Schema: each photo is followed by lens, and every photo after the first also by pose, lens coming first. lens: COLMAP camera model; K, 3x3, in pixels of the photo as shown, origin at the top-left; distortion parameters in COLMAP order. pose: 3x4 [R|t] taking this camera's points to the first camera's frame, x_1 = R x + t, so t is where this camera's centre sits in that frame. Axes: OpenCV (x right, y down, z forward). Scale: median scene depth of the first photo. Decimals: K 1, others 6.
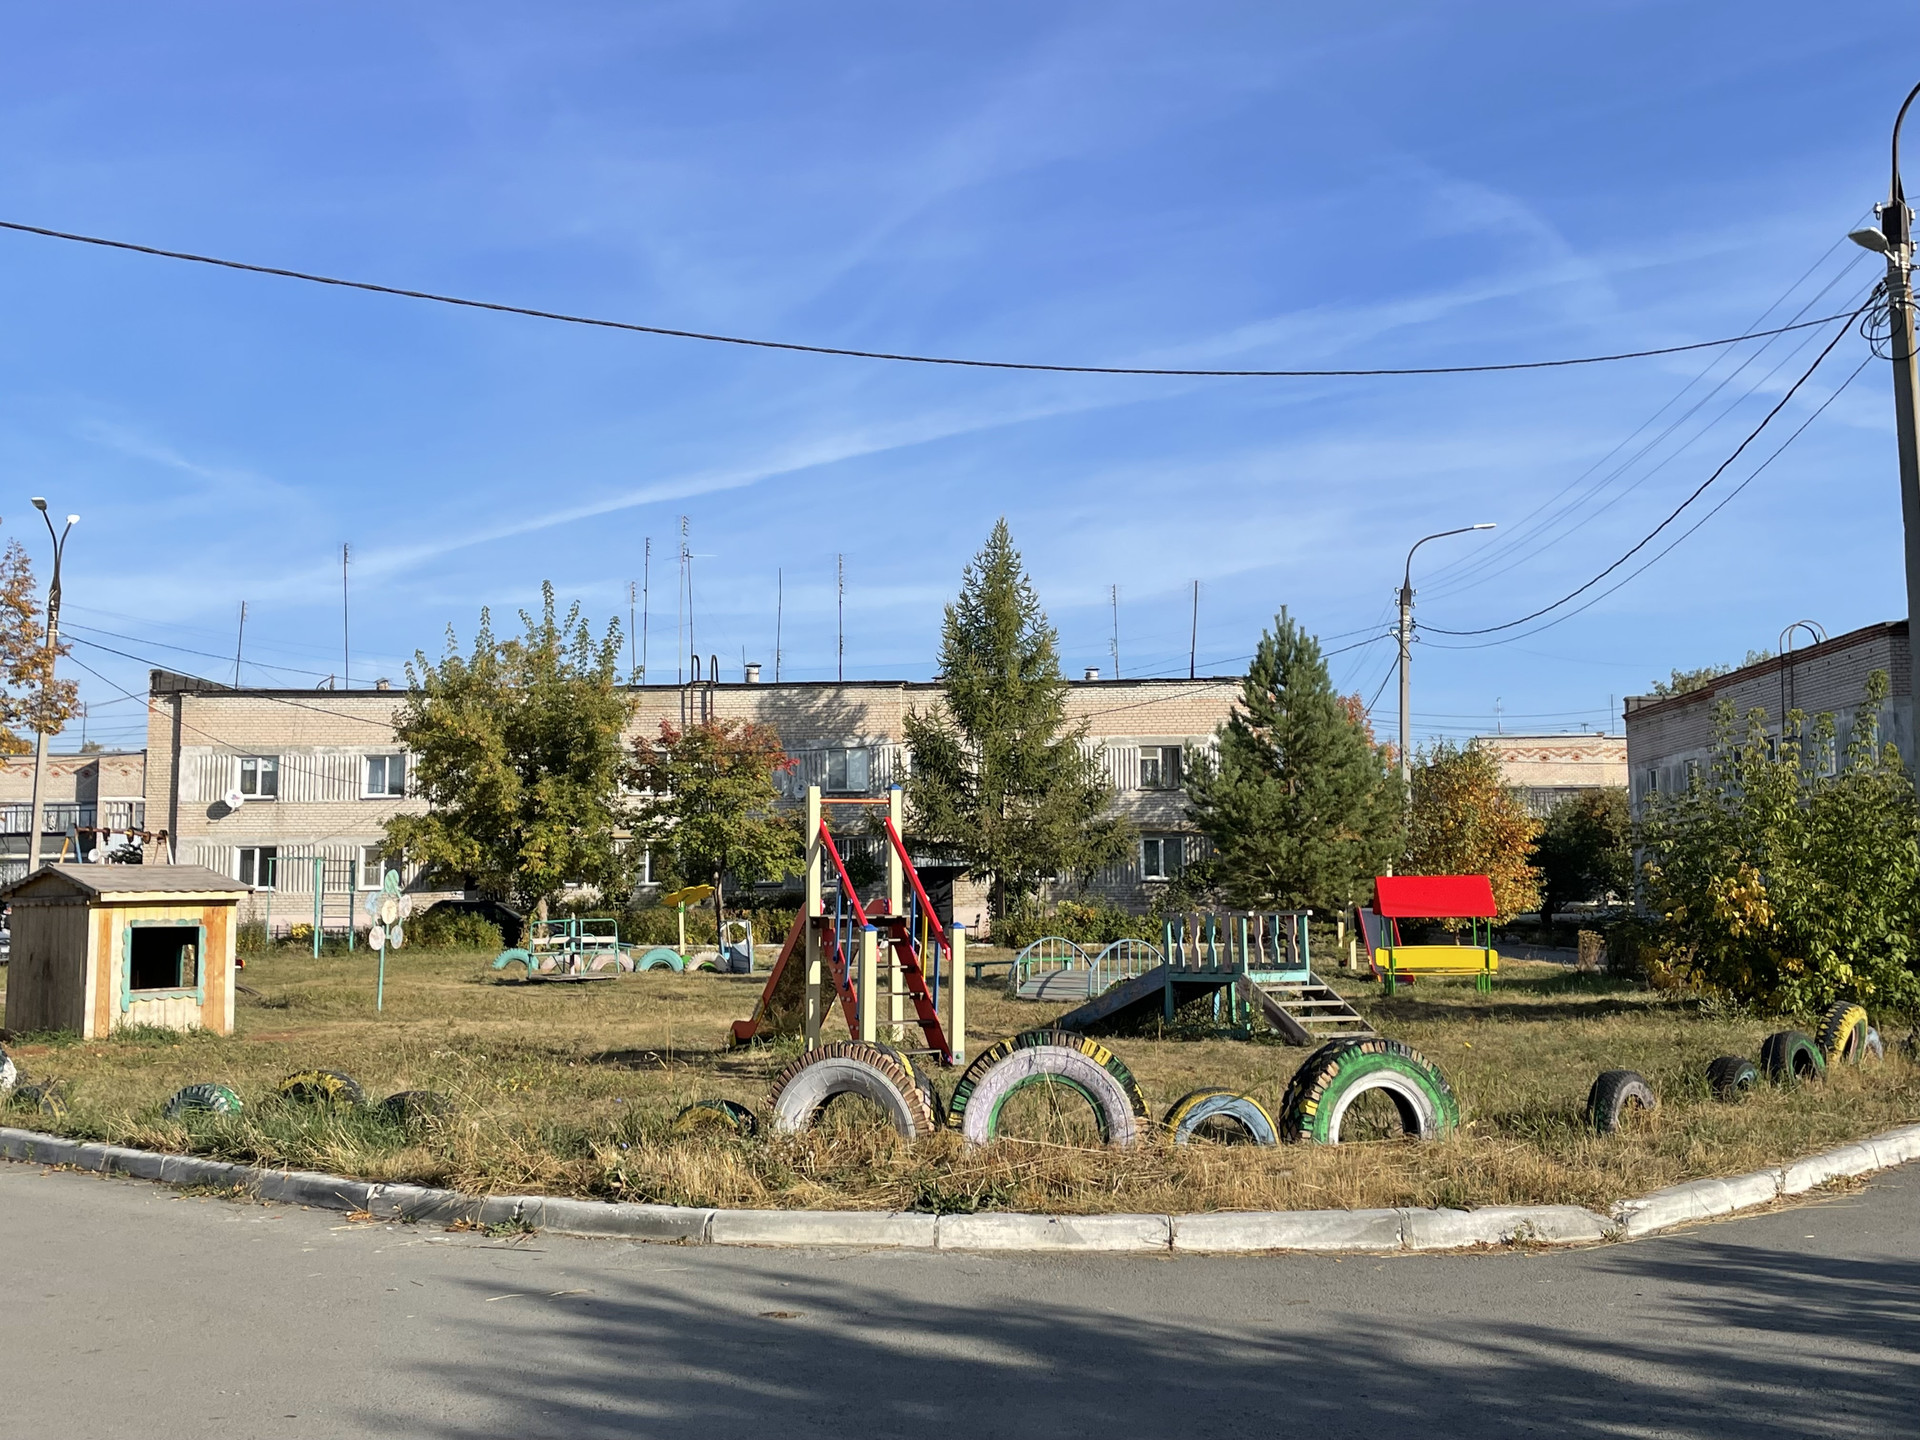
lens RADIAL K [[1865.3, 0, 960.0], [0, 1865.3, 720.0], [0, 0, 1]] dist [0.137682, -0.288991]
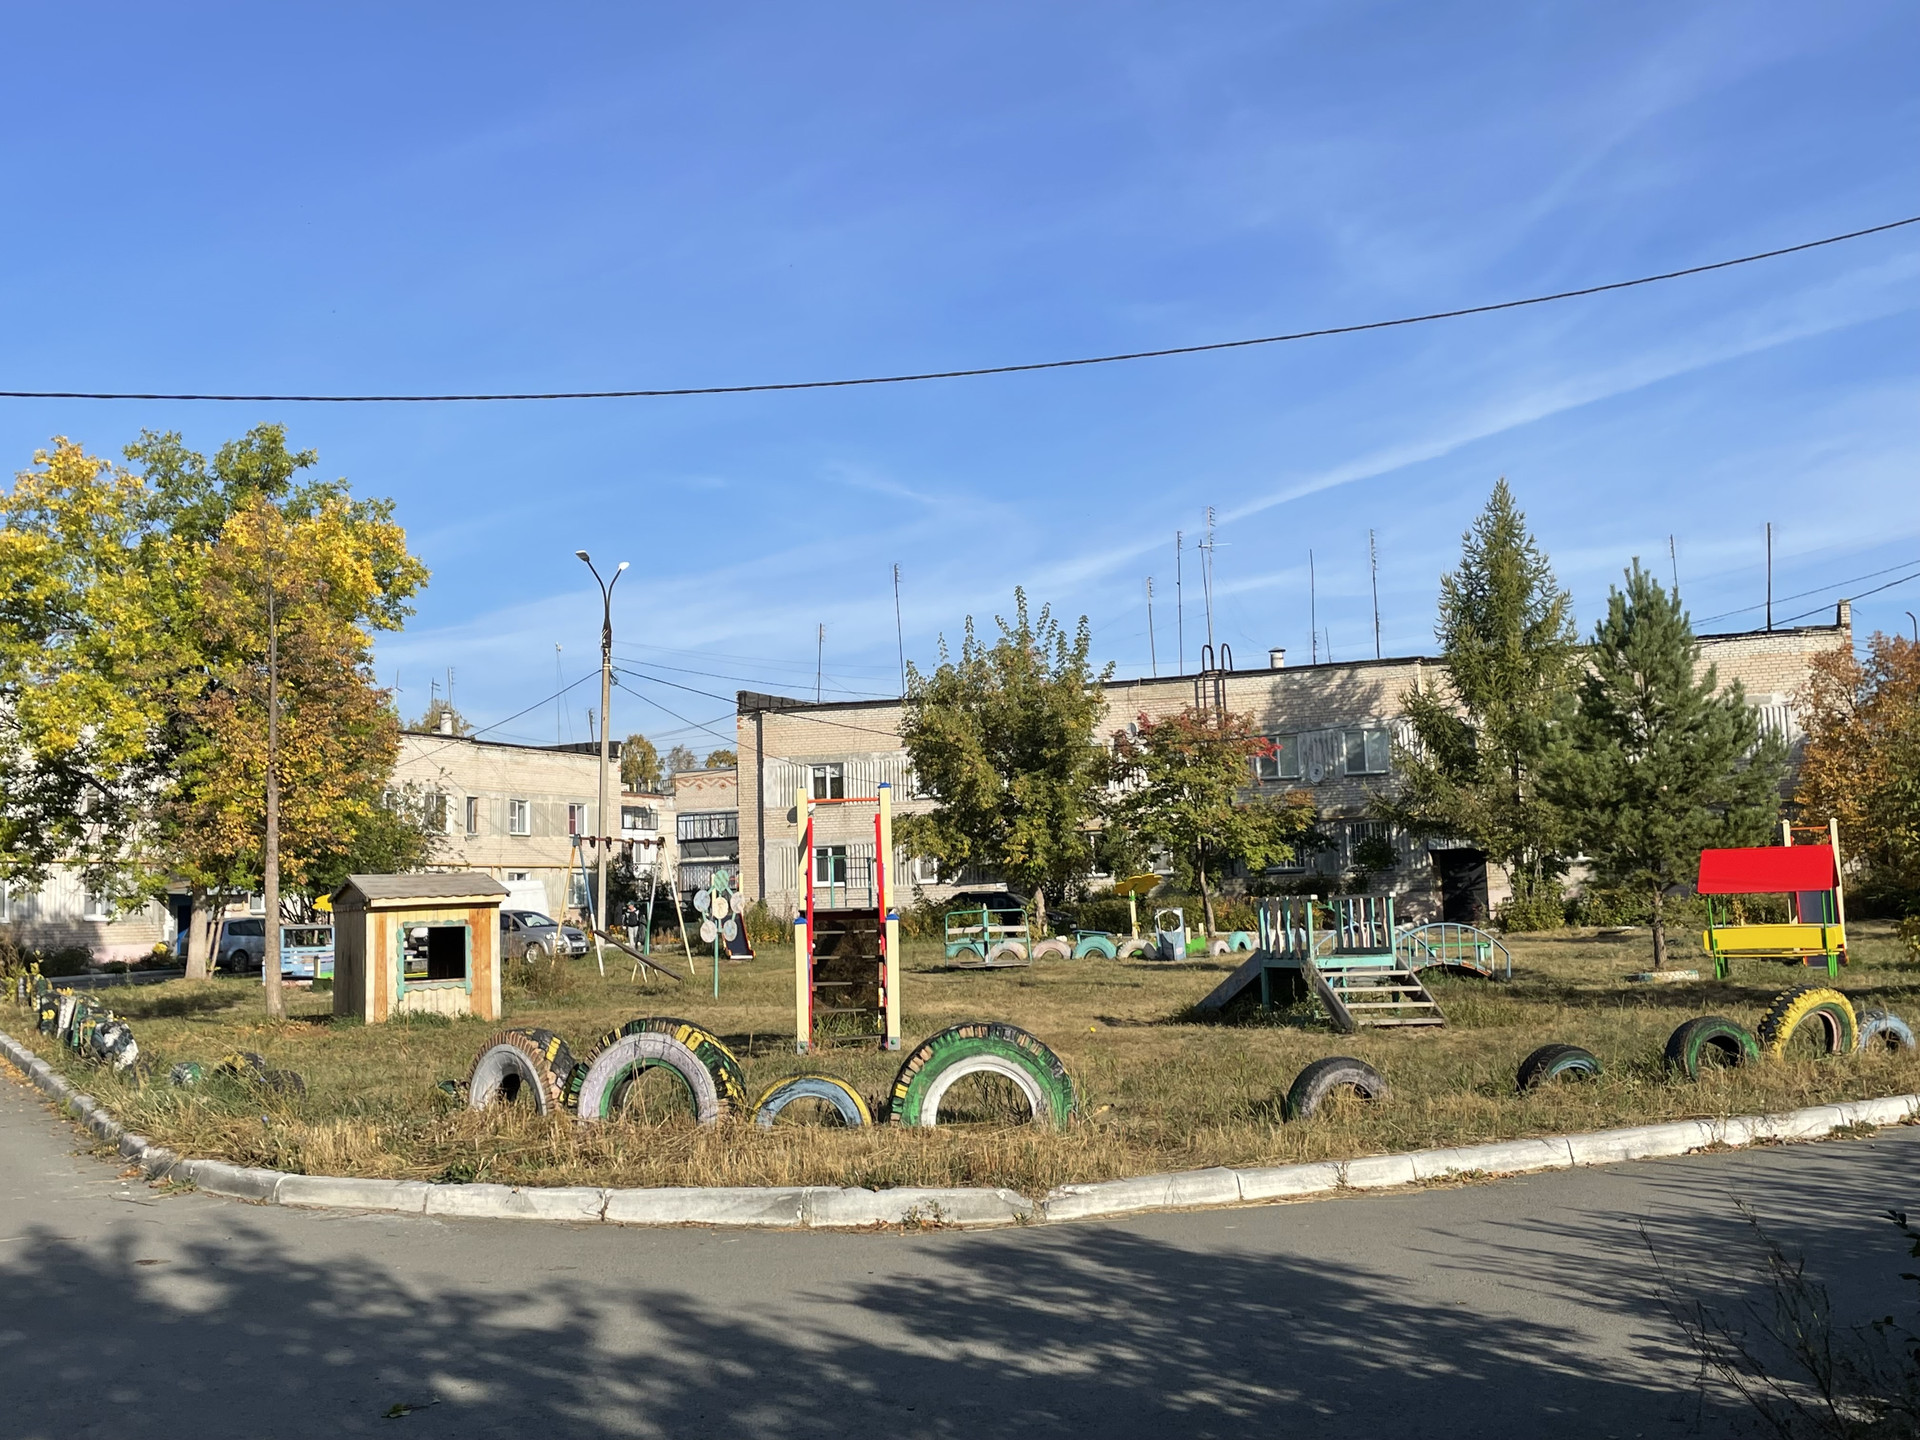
lens RADIAL K [[1865.3, 0, 960.0], [0, 1865.3, 720.0], [0, 0, 1]] dist [0.137682, -0.288991]
pose [[0.938436, -0.054328, -0.341153, 0.148314], [0.056791, 0.998382, -0.002771, 0.001950], [0.340752, -0.016774, 0.940004, 0.012341]]
